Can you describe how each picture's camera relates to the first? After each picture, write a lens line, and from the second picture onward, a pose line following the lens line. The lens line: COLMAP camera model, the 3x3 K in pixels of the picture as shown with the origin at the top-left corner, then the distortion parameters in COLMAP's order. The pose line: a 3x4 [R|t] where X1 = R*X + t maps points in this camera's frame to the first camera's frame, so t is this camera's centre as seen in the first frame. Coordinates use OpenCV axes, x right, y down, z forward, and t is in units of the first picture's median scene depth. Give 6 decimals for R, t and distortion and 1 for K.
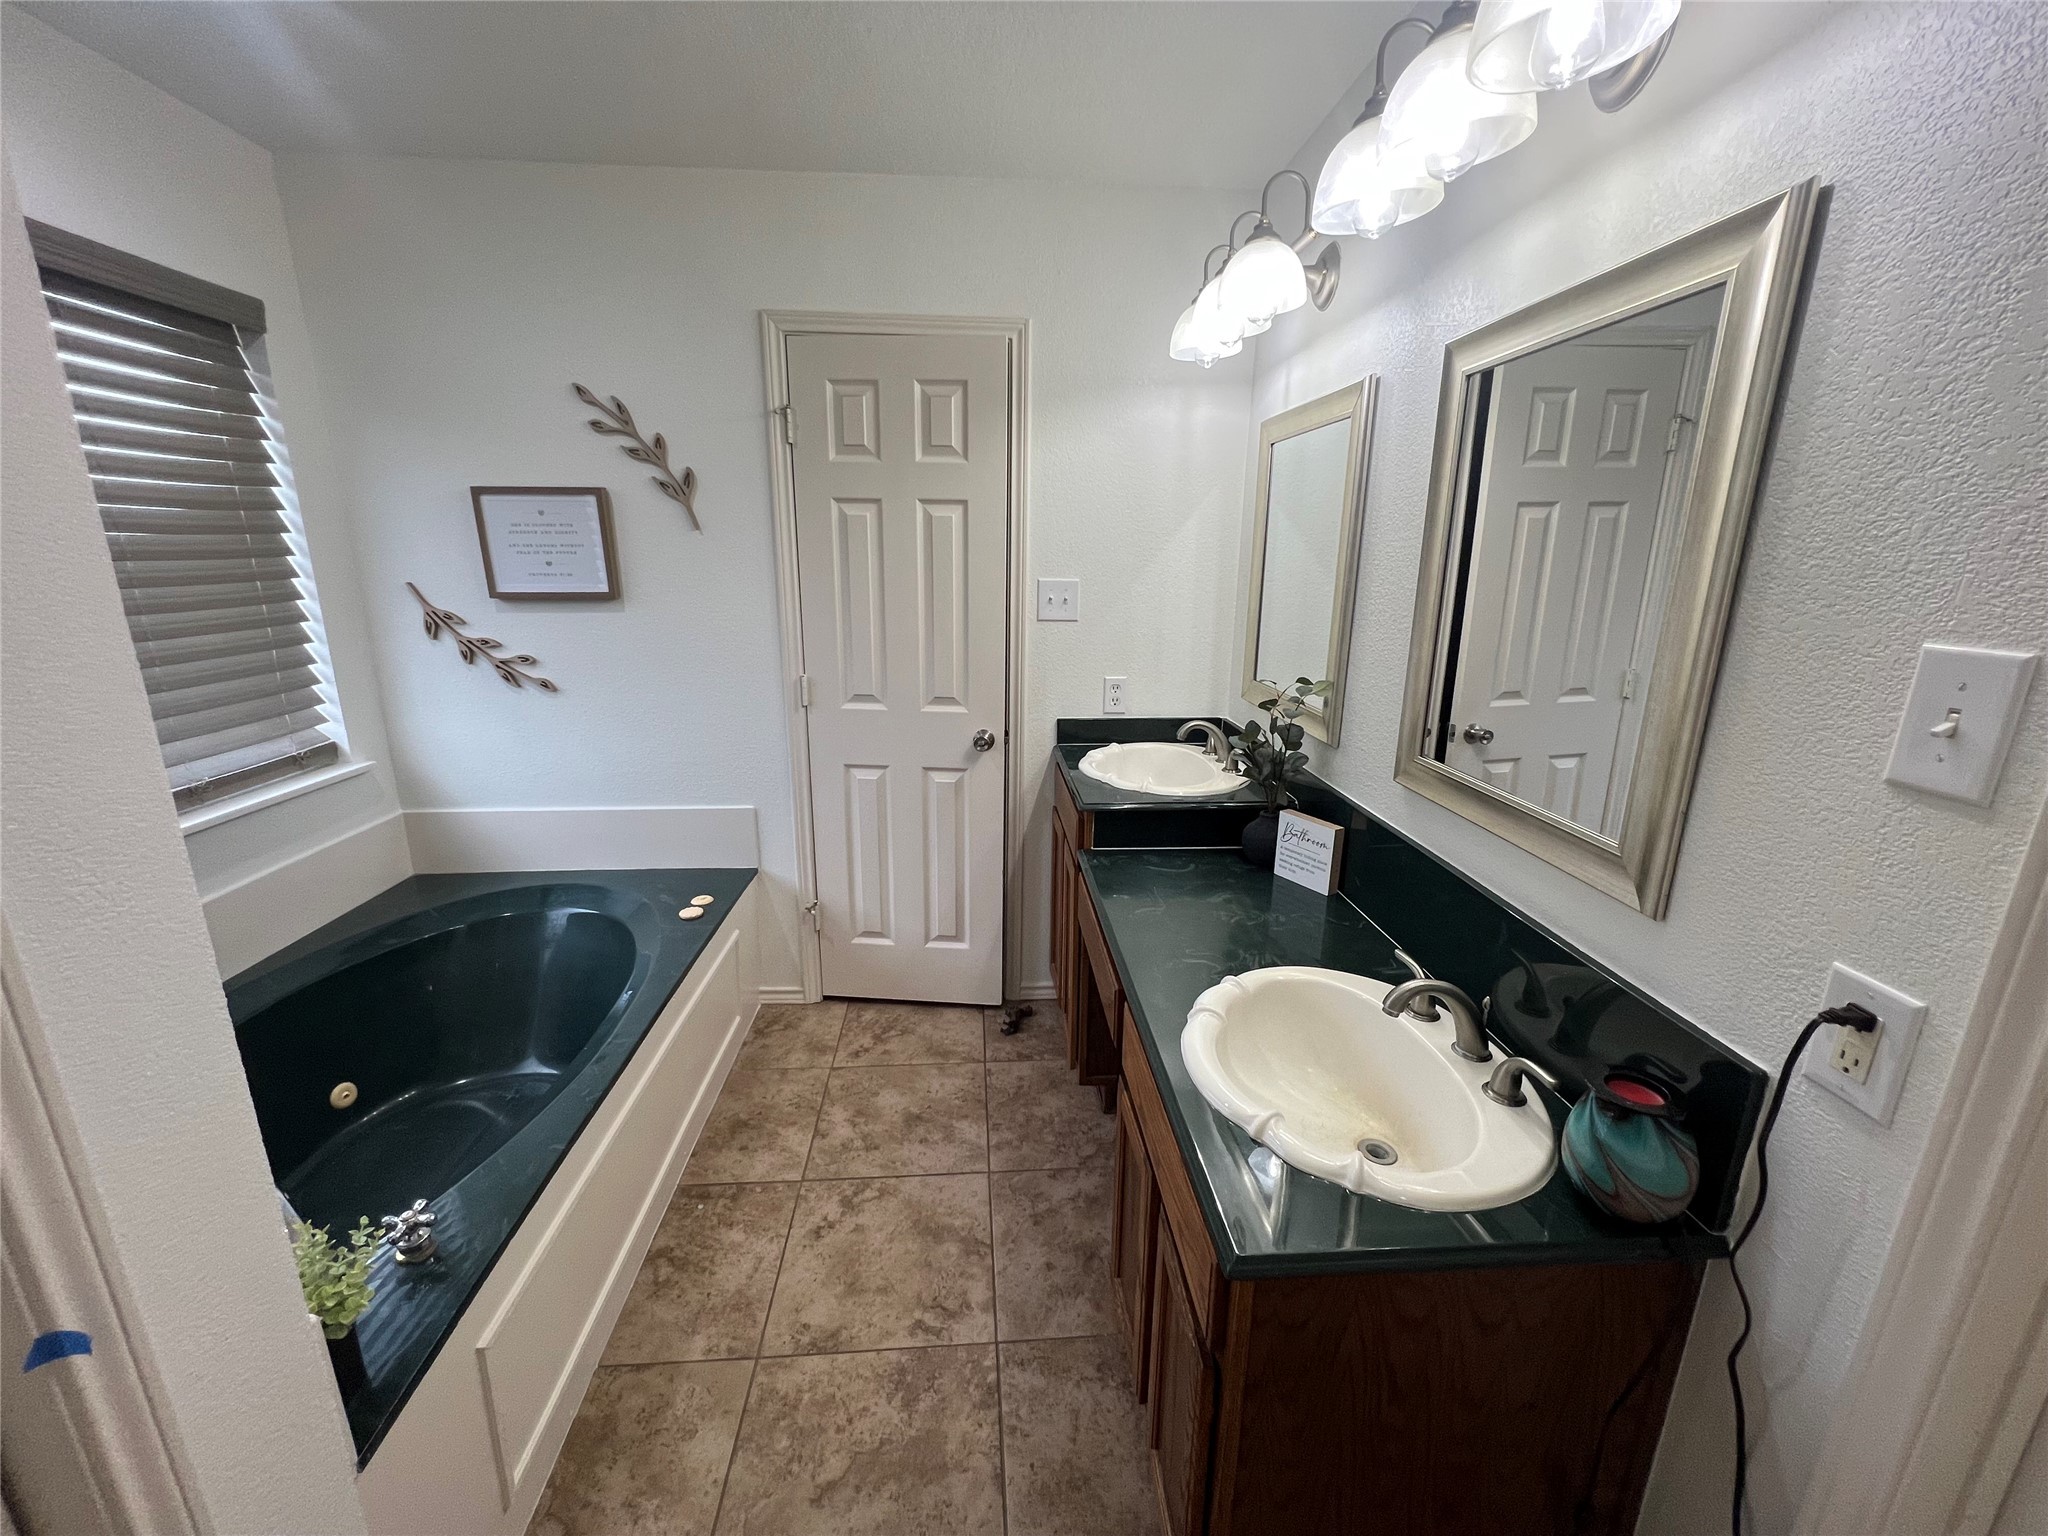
lens RADIAL K [[821.1, 0, 1024.0], [0, 821.1, 768.0], [0, 0, 1]] dist [-0.000542, -0.000043]
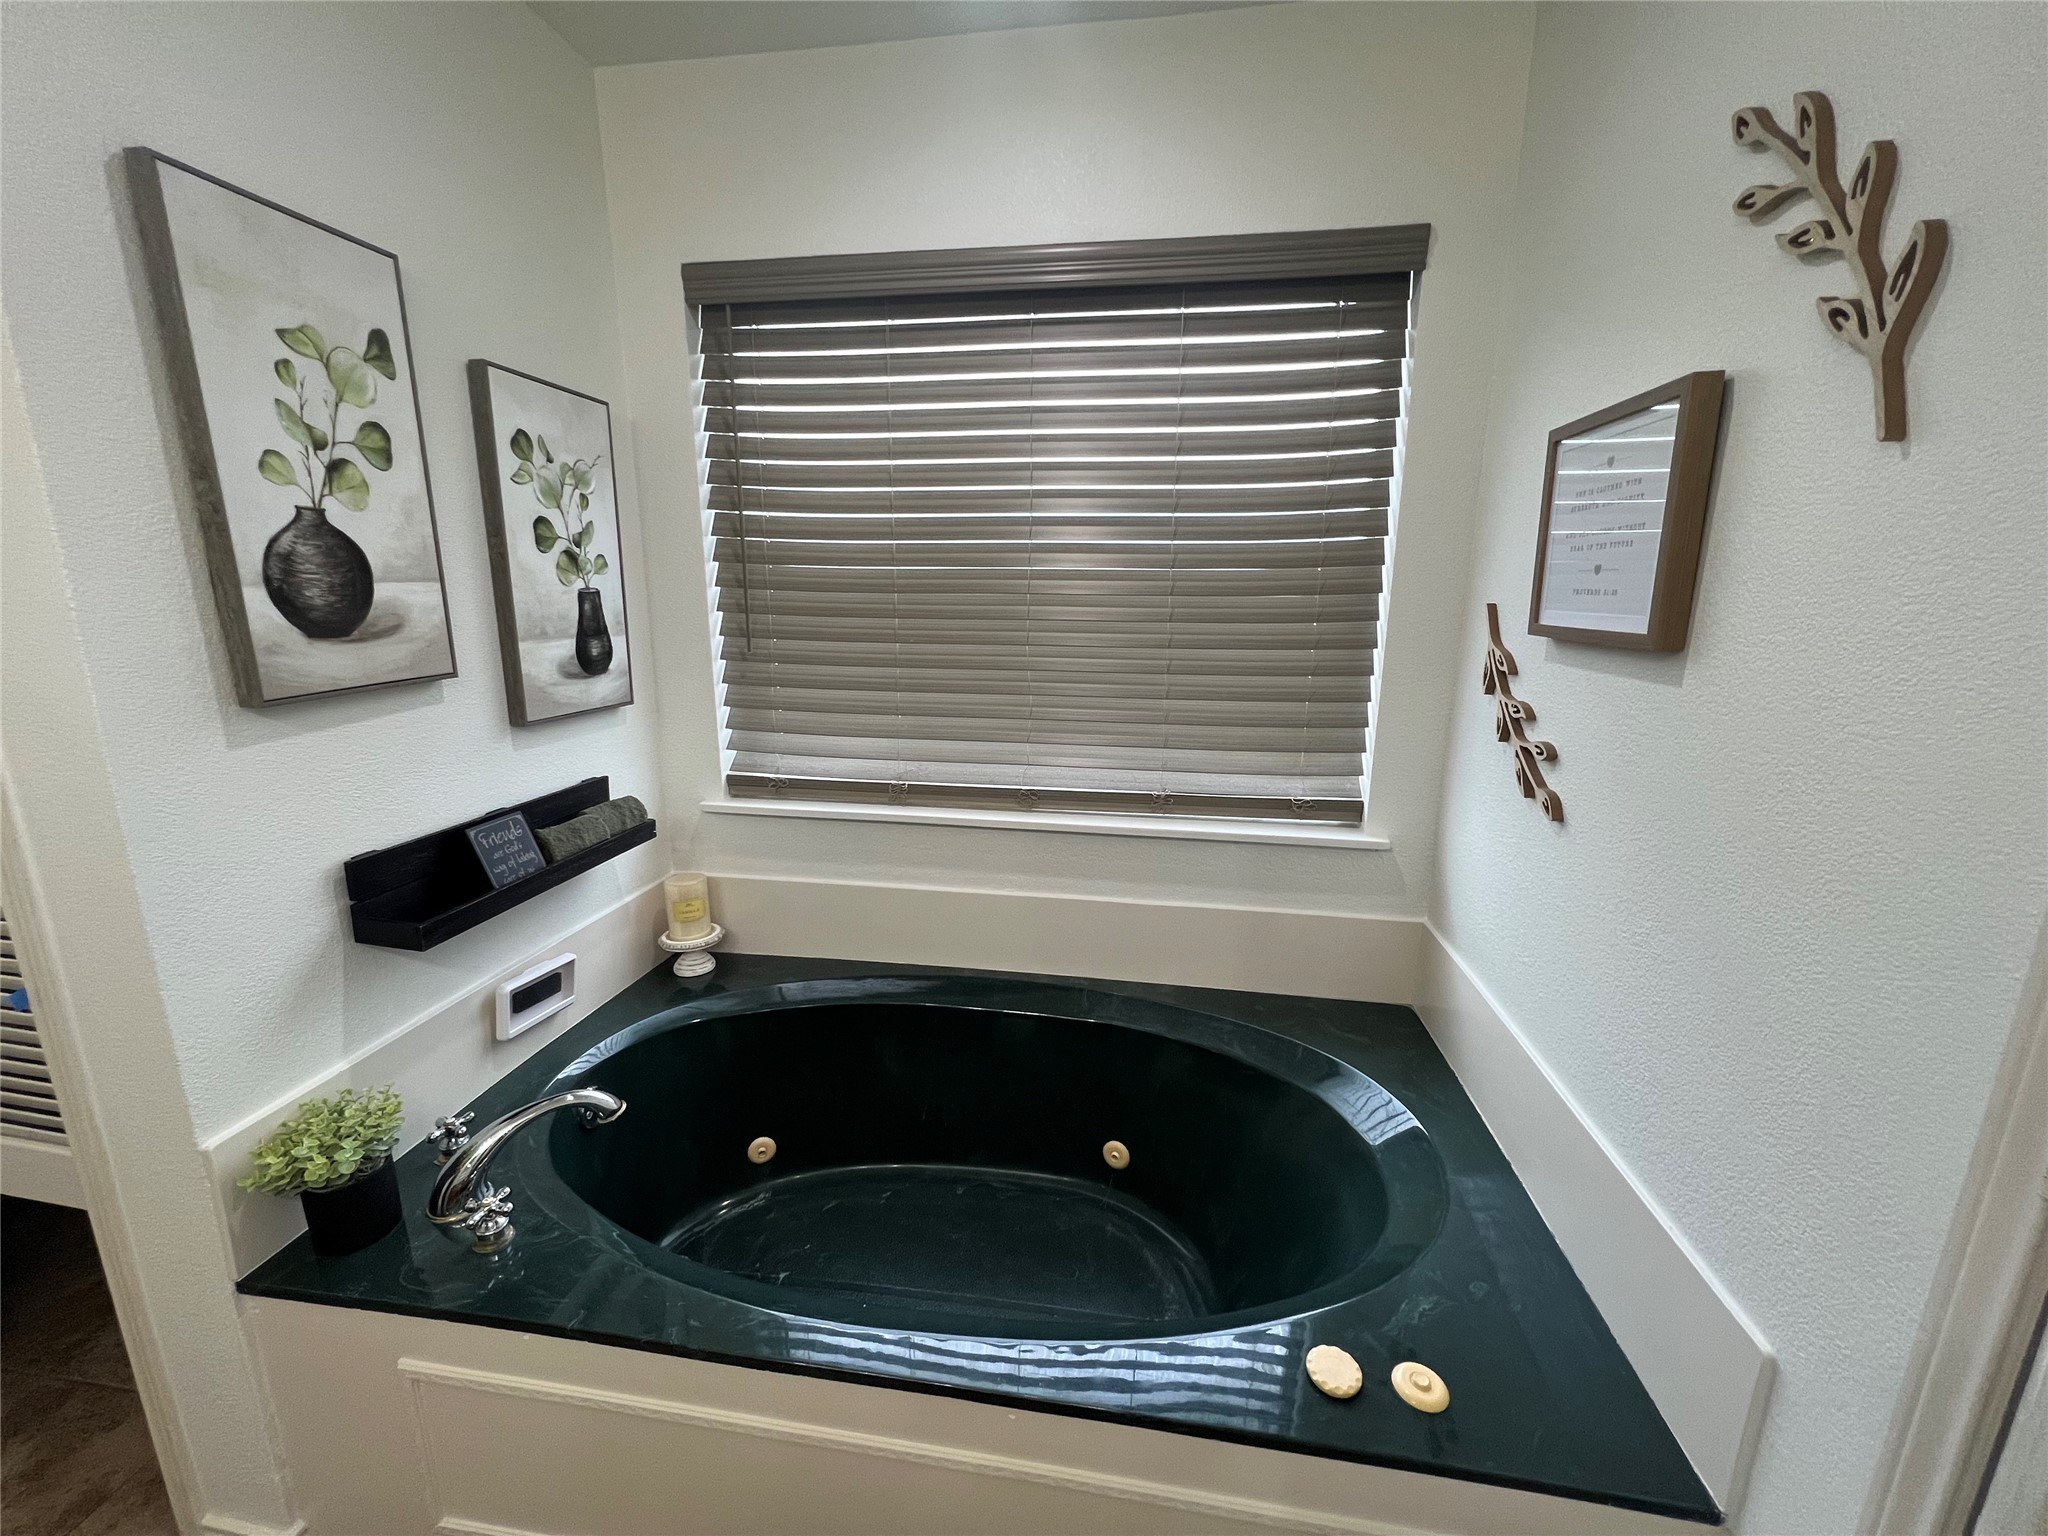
lens RADIAL K [[821.1, 0, 1024.0], [0, 821.1, 768.0], [0, 0, 1]] dist [-0.000542, -0.000043]
pose [[-0.223526, 0.204051, -0.953100, -0.026060], [-0.258965, 0.930264, 0.259896, -0.178727], [0.939666, 0.304913, -0.155096, 0.796551]]
